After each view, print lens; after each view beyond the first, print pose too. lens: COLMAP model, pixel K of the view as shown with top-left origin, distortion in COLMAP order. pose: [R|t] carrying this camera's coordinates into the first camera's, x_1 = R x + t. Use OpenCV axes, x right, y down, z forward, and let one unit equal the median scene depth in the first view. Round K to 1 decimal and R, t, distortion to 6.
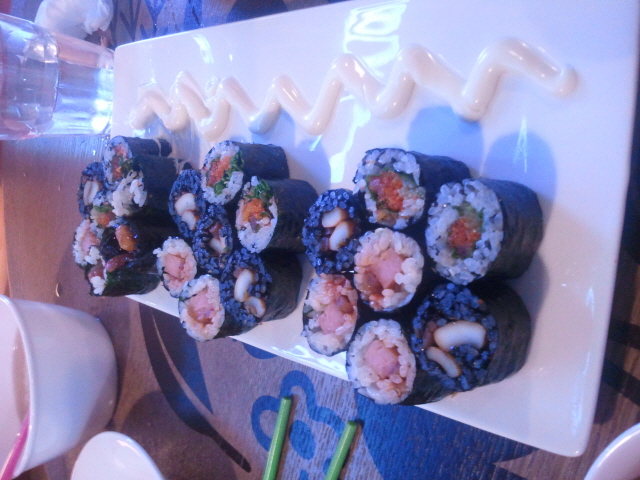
lens RADIAL K [[523.2, 0, 320.0], [0, 523.2, 240.0], [0, 0, 1]] dist [0.088376, -0.002632]
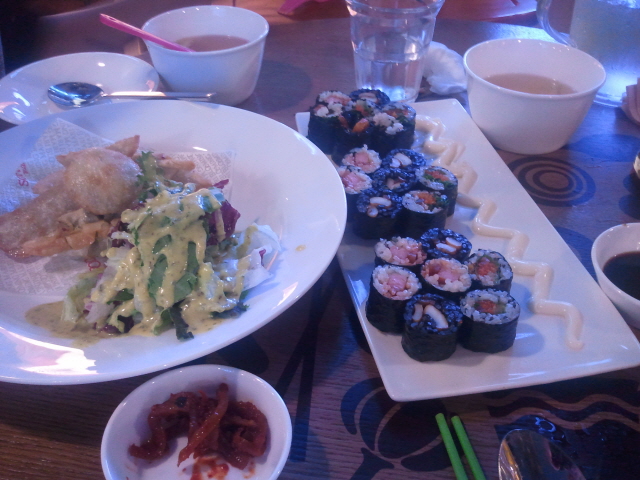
lens RADIAL K [[523.2, 0, 320.0], [0, 523.2, 240.0], [0, 0, 1]] dist [0.088376, -0.002632]
pose [[0.218264, 0.971711, -0.090218, 0.078876], [-0.953859, 0.192890, -0.230101, 0.779987], [-0.206190, 0.136278, 0.968976, -0.552688]]
